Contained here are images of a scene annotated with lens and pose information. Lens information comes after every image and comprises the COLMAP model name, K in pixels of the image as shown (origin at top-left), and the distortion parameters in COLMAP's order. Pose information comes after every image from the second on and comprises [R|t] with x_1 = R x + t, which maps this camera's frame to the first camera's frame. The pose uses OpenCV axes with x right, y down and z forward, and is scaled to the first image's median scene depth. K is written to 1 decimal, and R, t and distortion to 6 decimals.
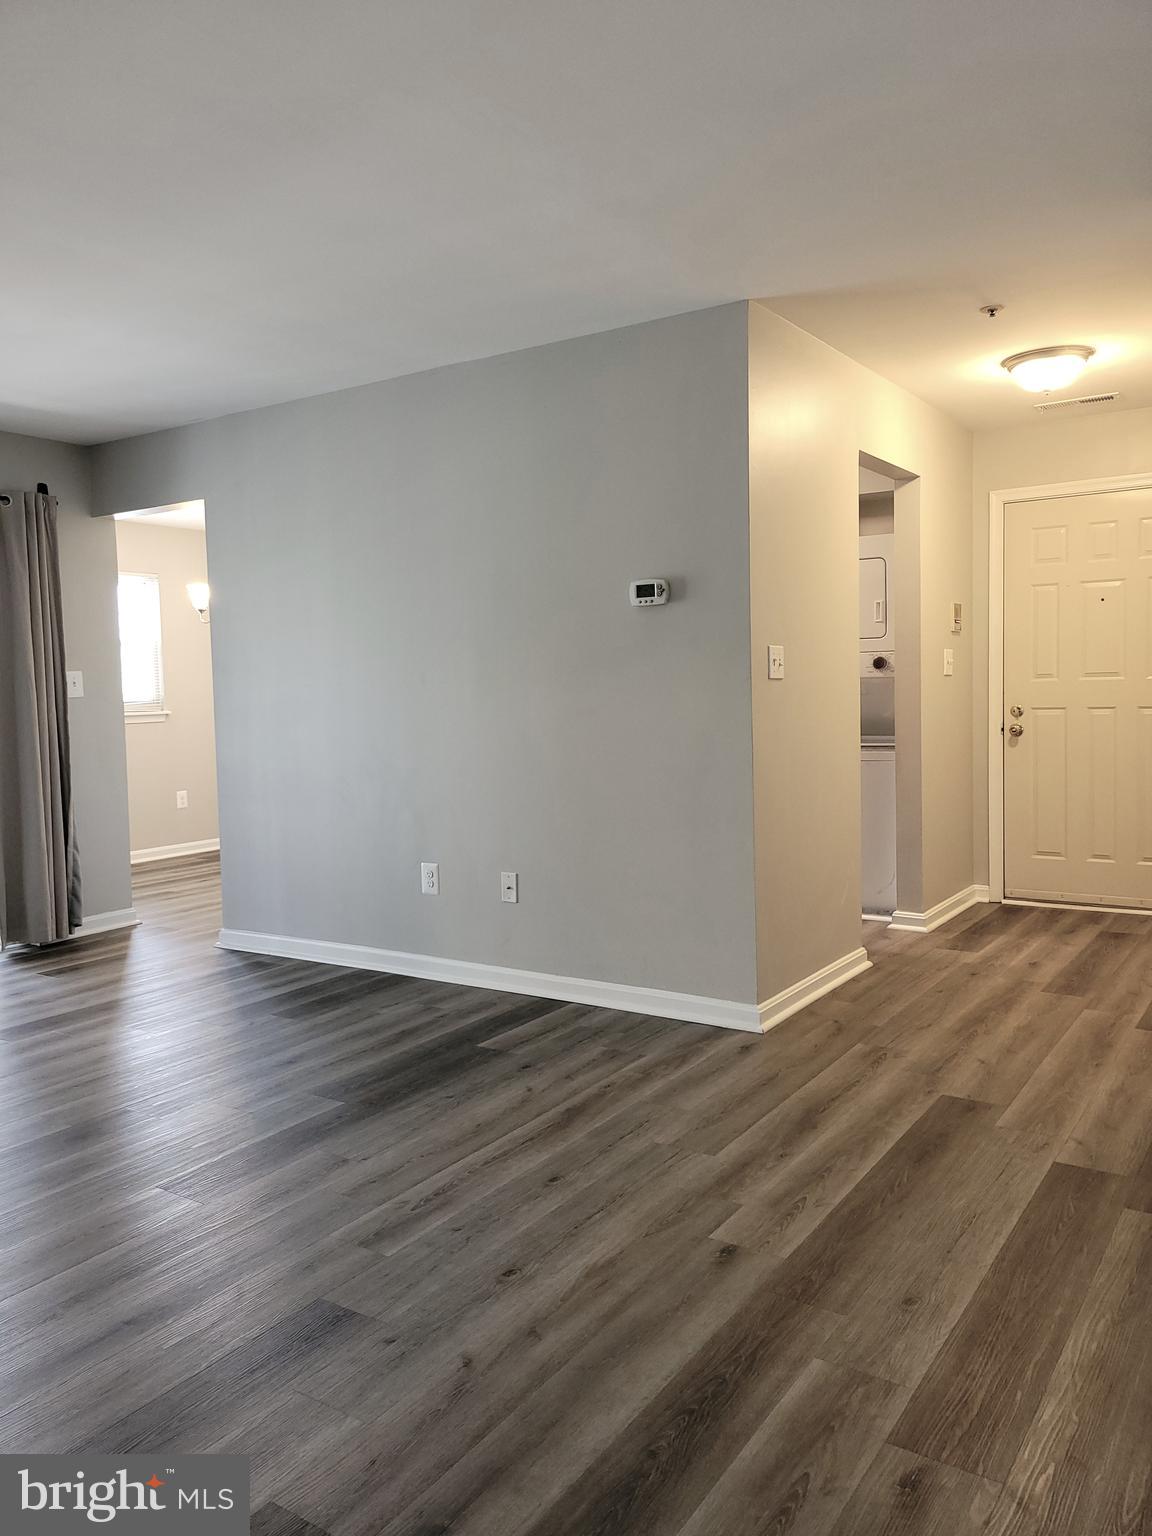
lens RADIAL K [[1154.0, 0, 572.4], [0, 1154.0, 764.6], [0, 0, 1]] dist [0.061408, -0.041448]
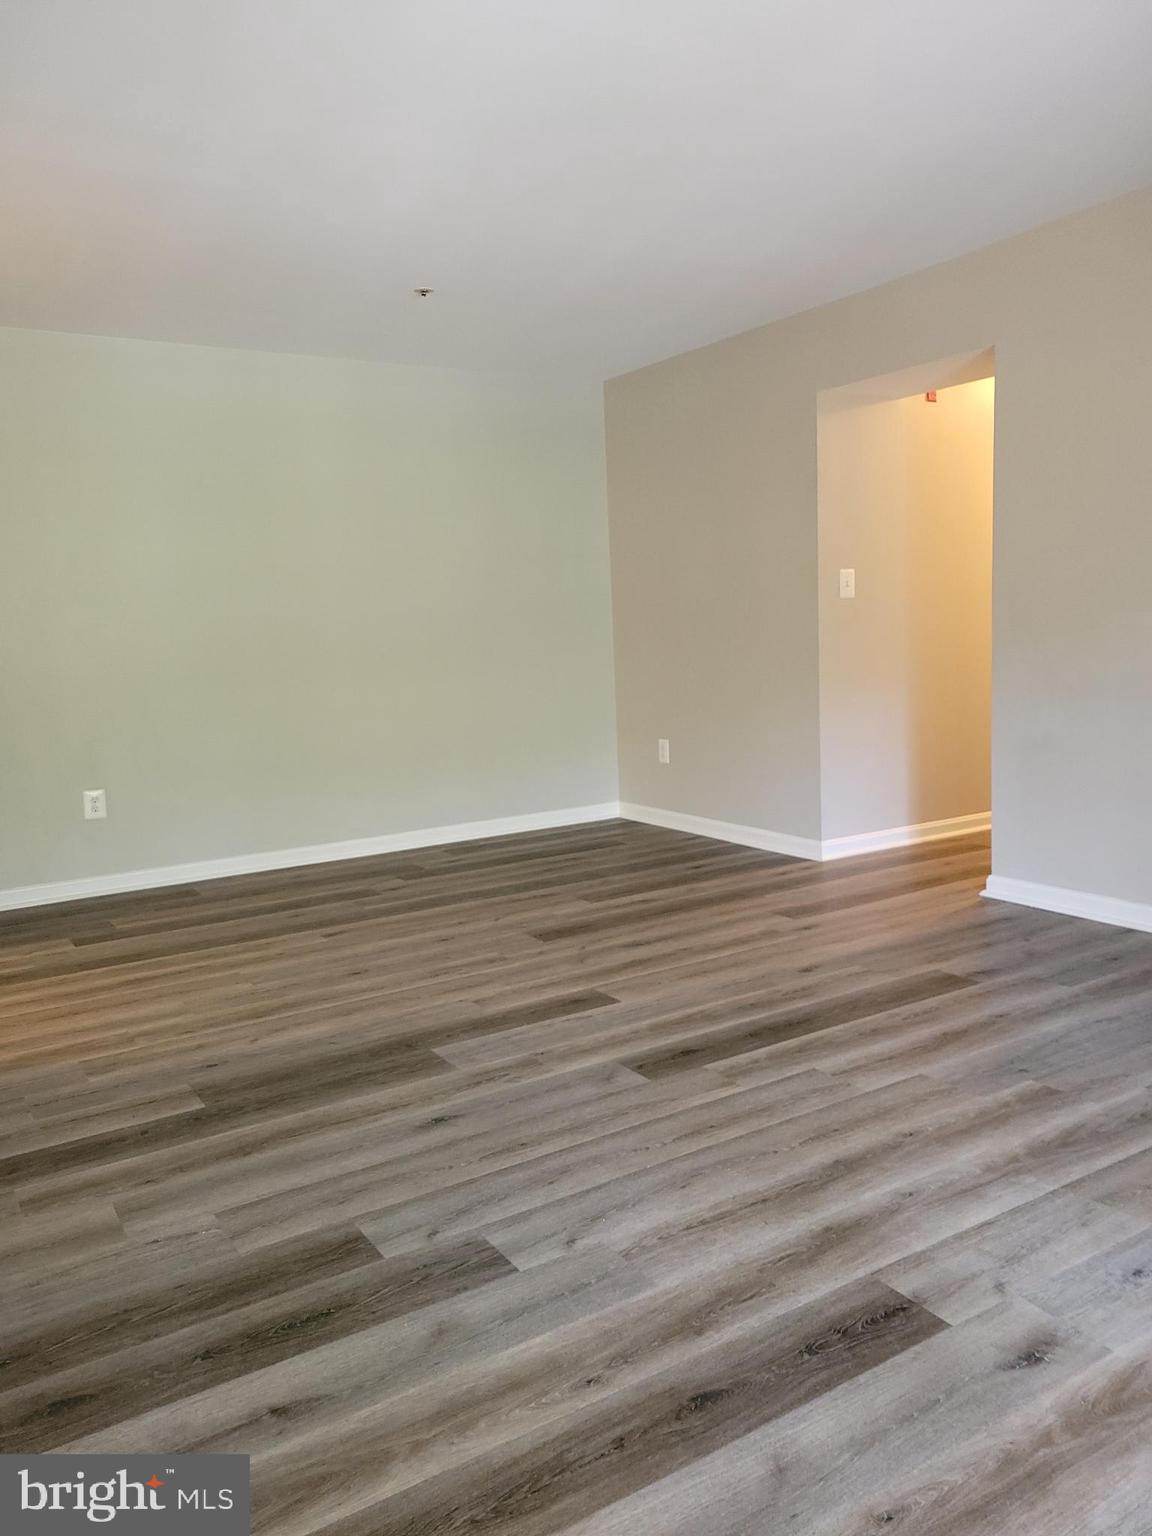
lens RADIAL K [[1154.0, 0, 570.9], [0, 1154.0, 775.6], [0, 0, 1]] dist [0.061408, -0.041448]
pose [[-0.911195, 0.003005, 0.411964, -0.610293], [0.088708, 0.977948, 0.189074, -0.082956], [-0.402311, 0.208828, -0.891368, 1.551428]]
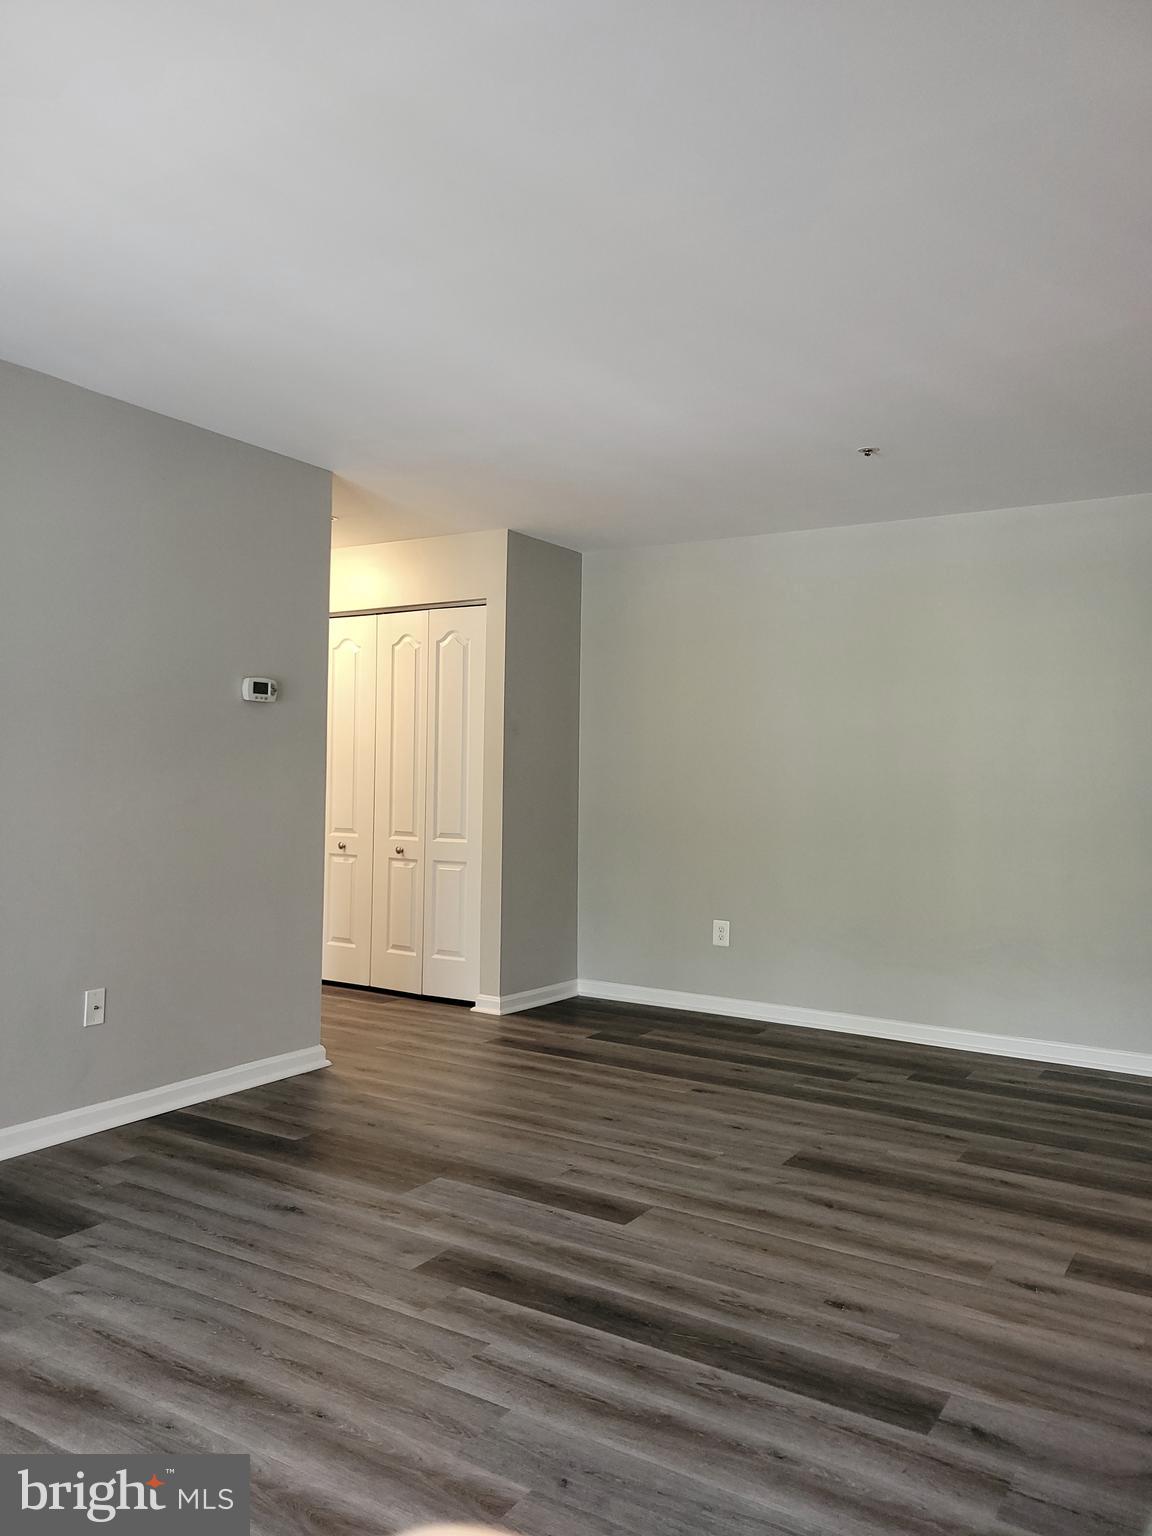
lens RADIAL K [[1154.0, 0, 576.1], [0, 1154.0, 758.5], [0, 0, 1]] dist [0.061408, -0.041448]
pose [[-0.025984, 0.037583, 0.998956, -1.103258], [0.053576, 0.997909, -0.036150, -0.030906], [-0.998226, 0.052581, -0.027943, 0.790074]]
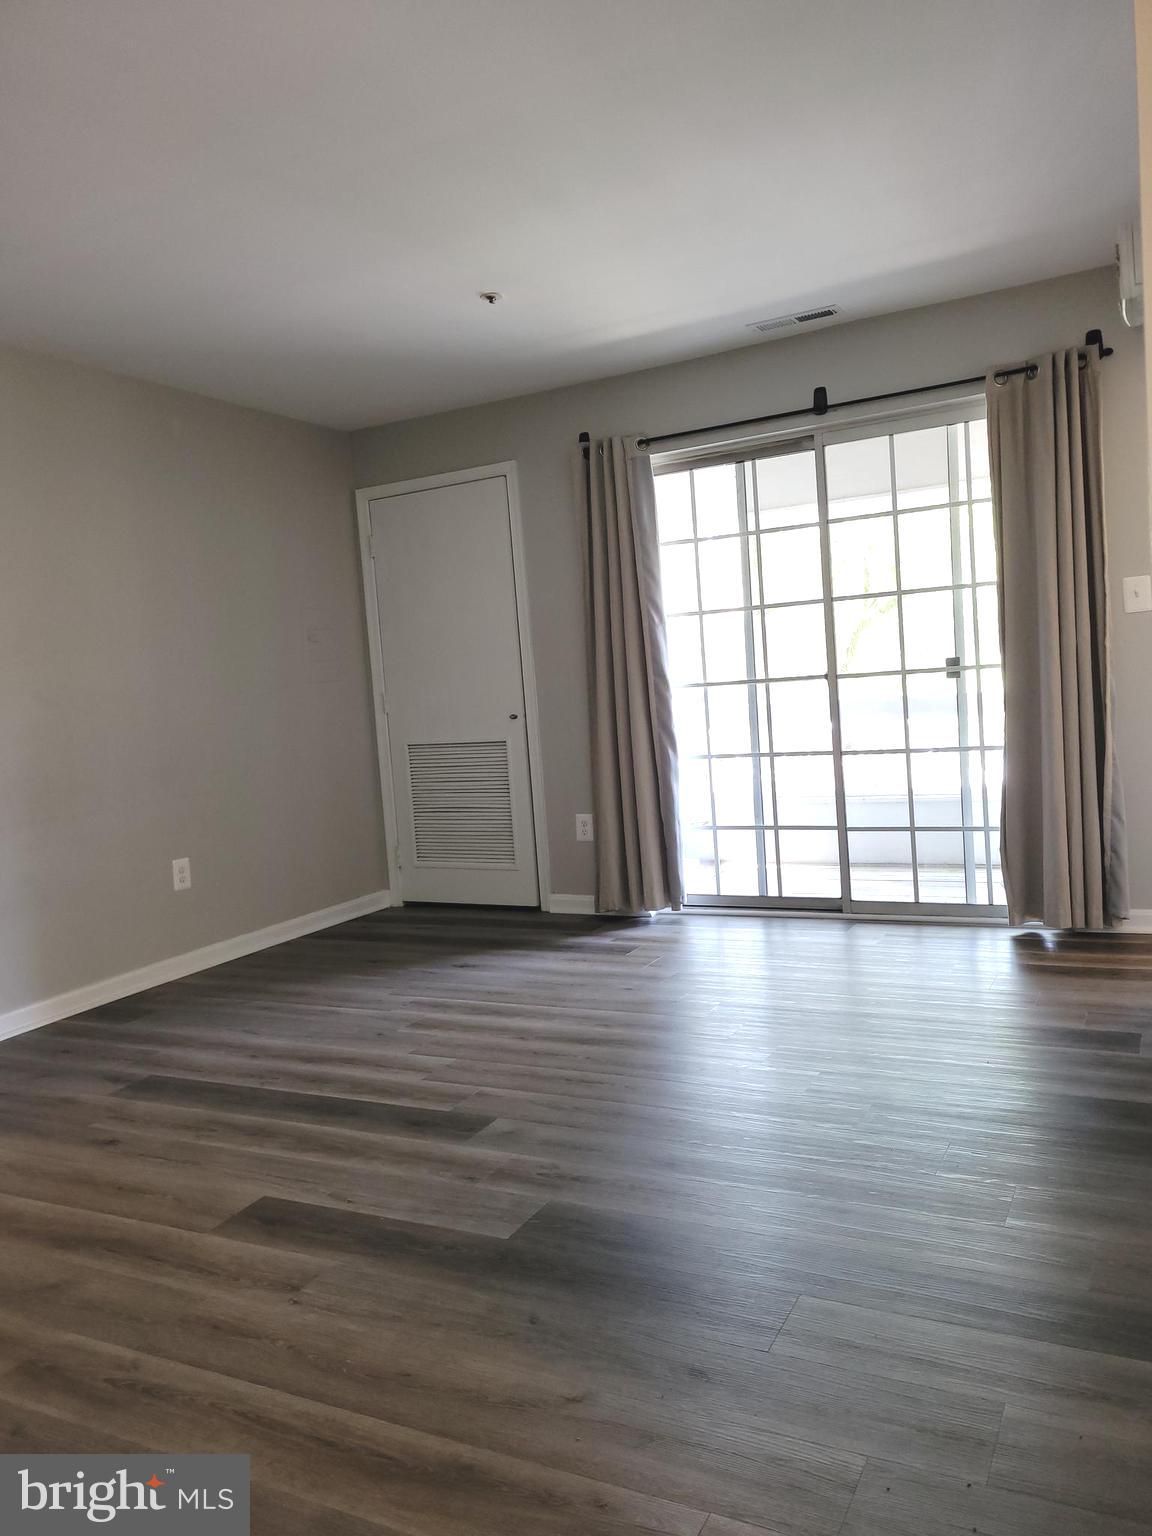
lens RADIAL K [[1154.0, 0, 581.3], [0, 1154.0, 755.8], [0, 0, 1]] dist [0.061408, -0.041448]
pose [[0.108208, 0.079955, -0.990908, 0.416104], [0.004466, 0.996711, 0.080911, -0.043176], [0.994118, -0.013180, 0.107495, 0.865860]]
